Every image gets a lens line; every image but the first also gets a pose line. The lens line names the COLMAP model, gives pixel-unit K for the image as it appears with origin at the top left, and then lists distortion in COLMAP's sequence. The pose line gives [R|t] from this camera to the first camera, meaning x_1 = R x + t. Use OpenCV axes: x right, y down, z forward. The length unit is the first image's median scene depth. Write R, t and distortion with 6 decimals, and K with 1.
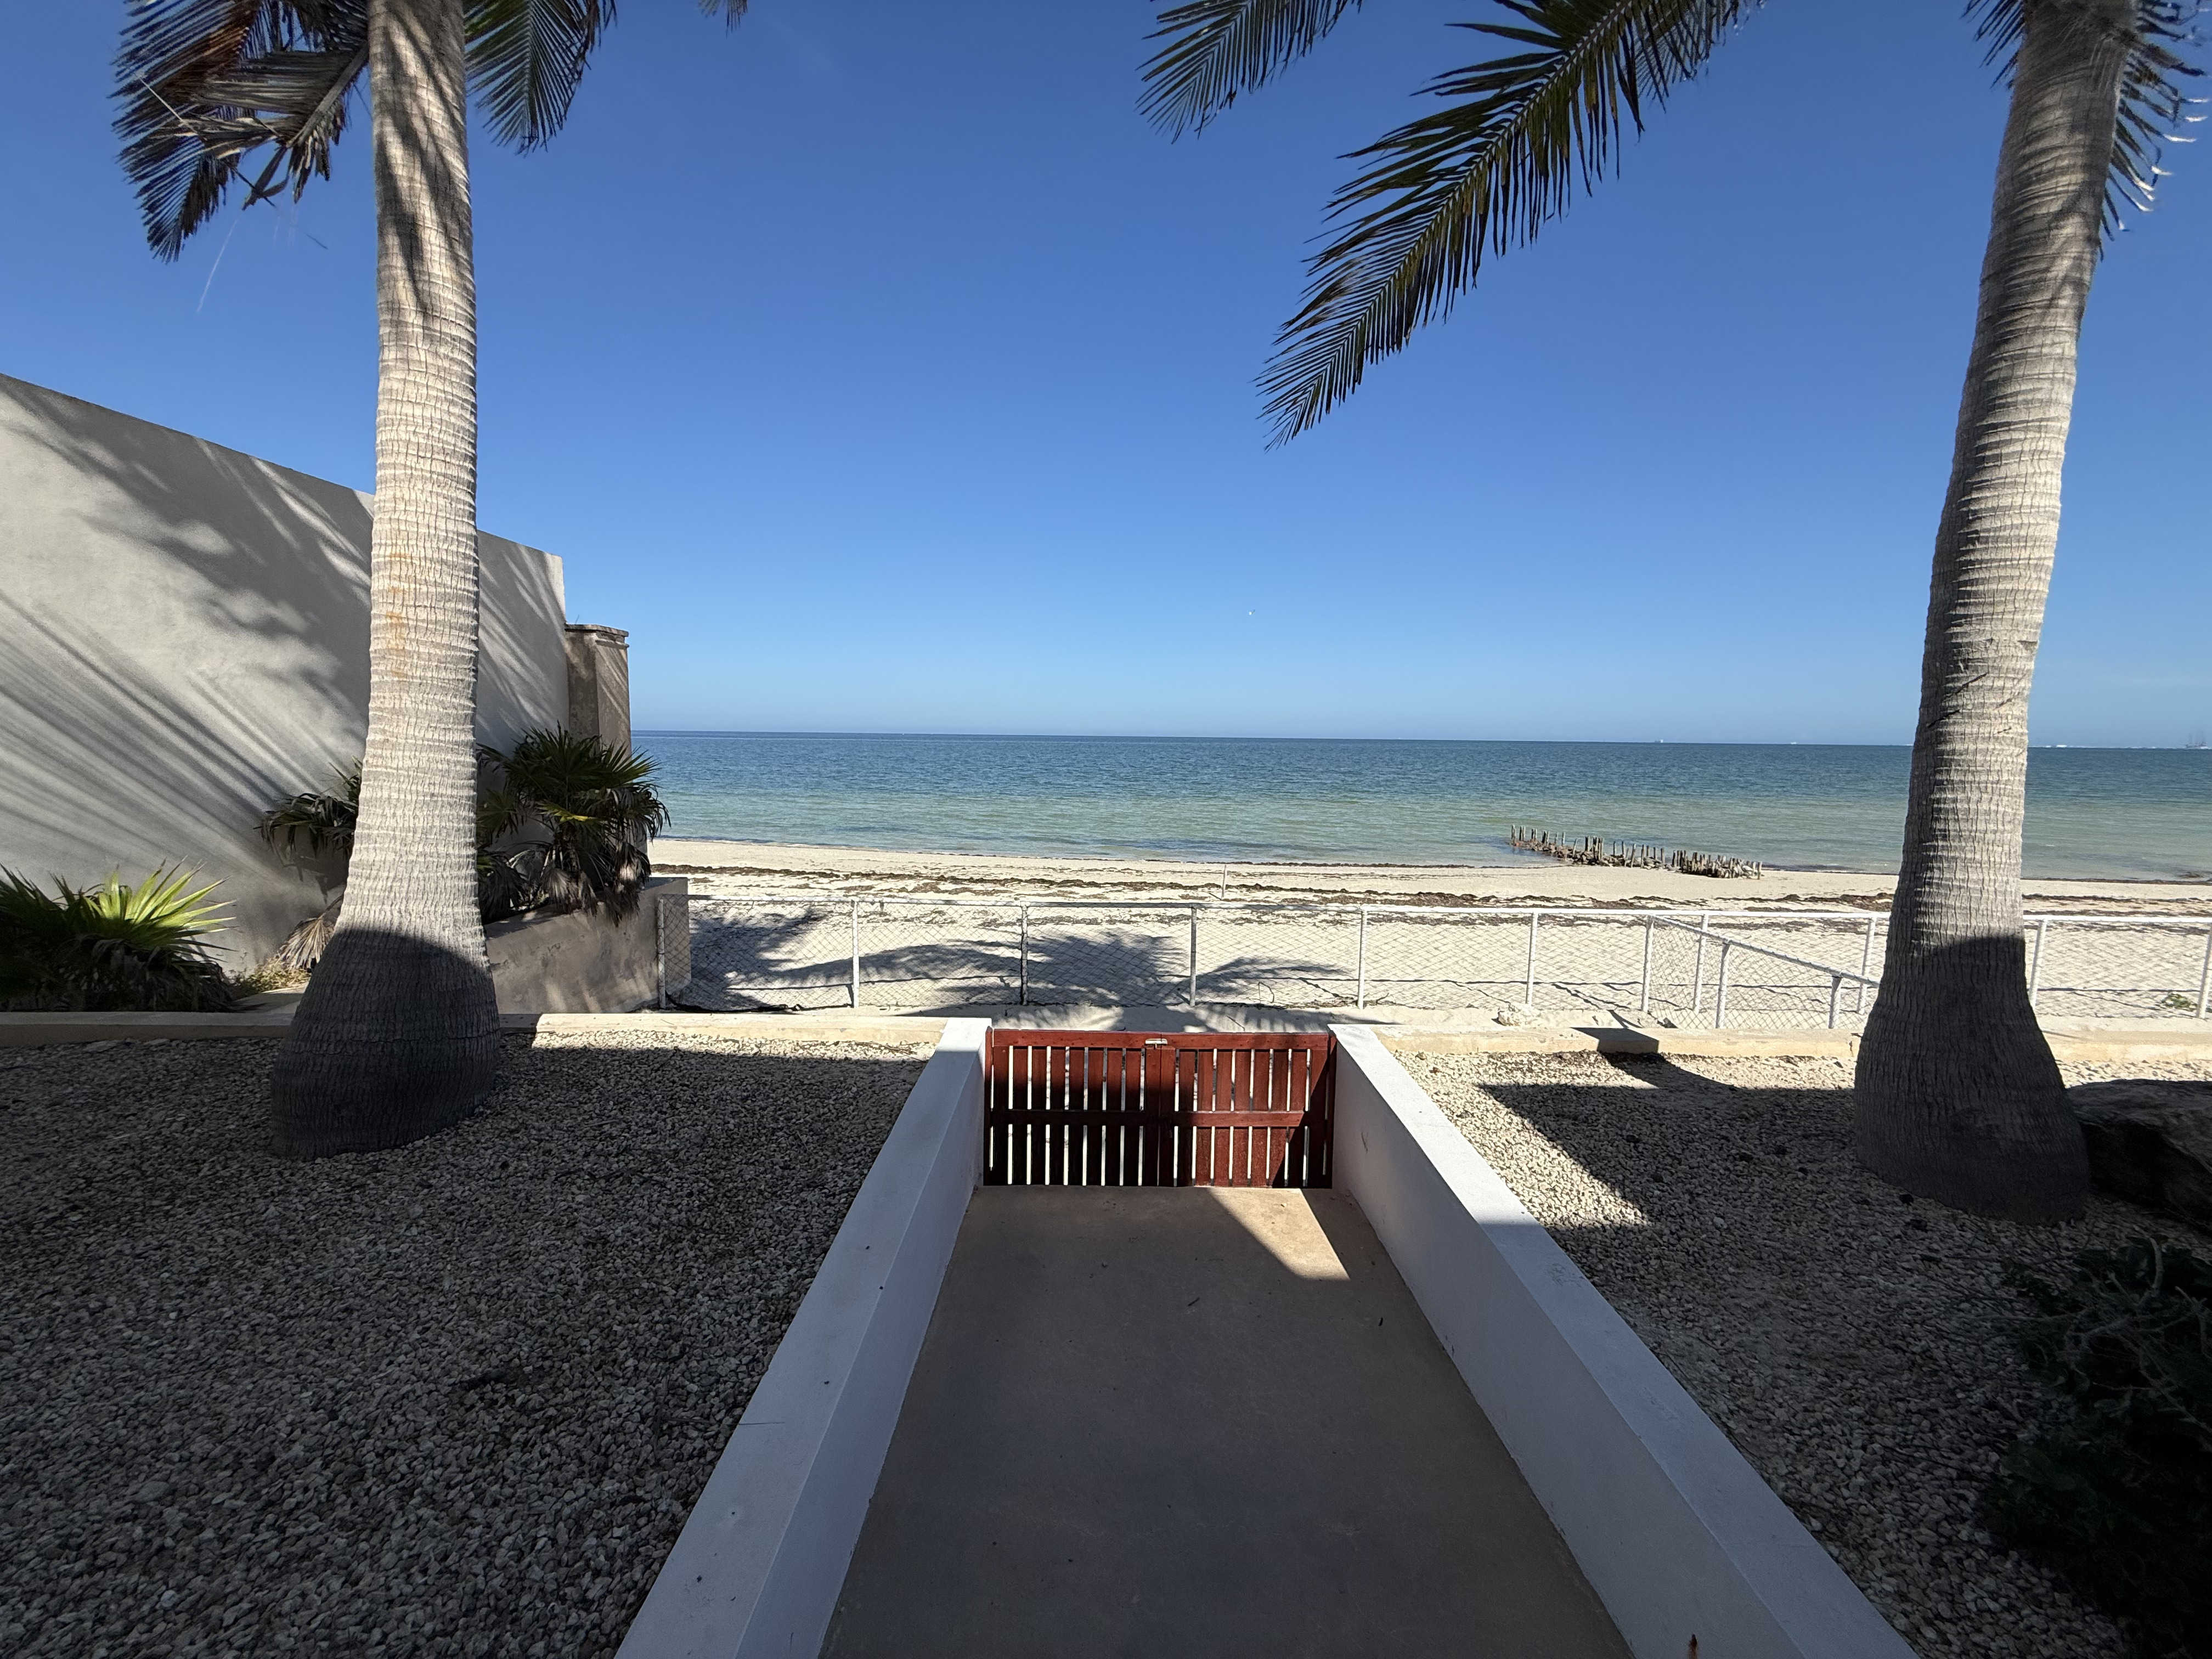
lens RADIAL K [[881.8, 0, 1097.5], [0, 881.8, 832.7], [0, 0, 1]] dist [0.000528, -0.000805]
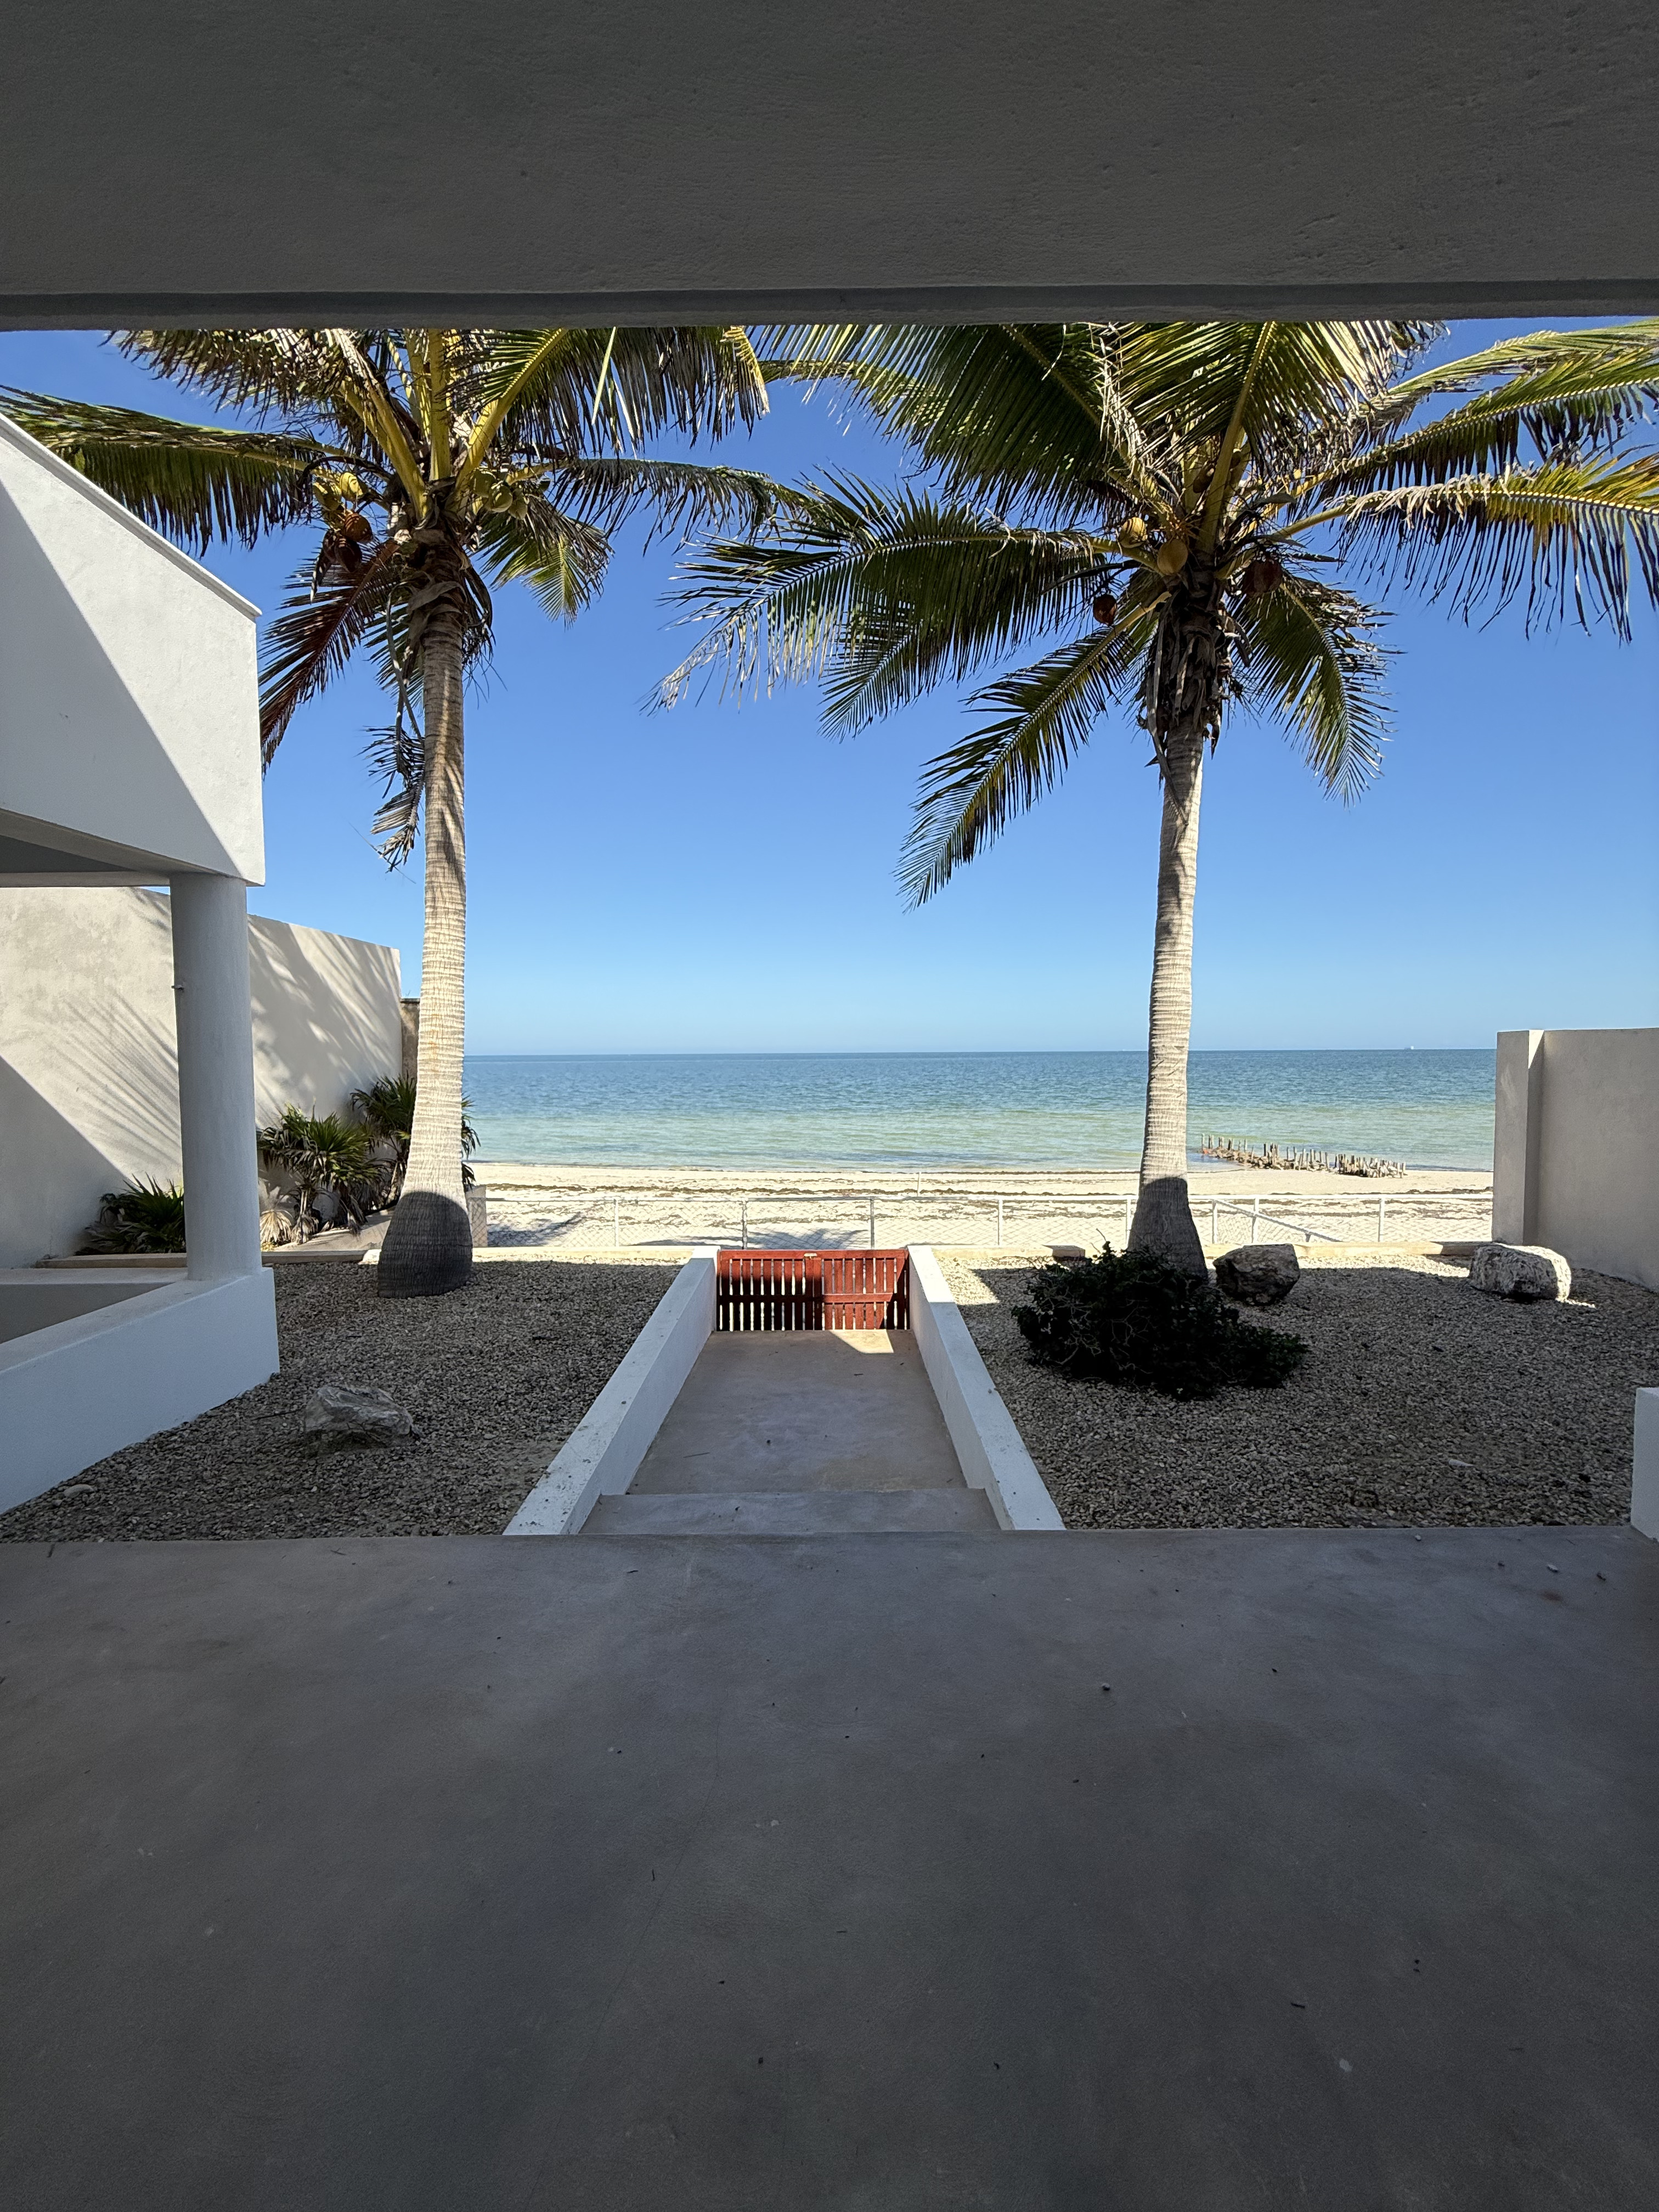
lens RADIAL K [[881.8, 0, 826.8], [0, 881.8, 1103.2], [0, 0, 1]] dist [0.000528, -0.000805]
pose [[0.999821, -0.018644, 0.003126, 0.039671], [0.018783, 0.998439, -0.052596, 0.007434], [-0.002141, 0.052645, 0.998611, -0.328788]]
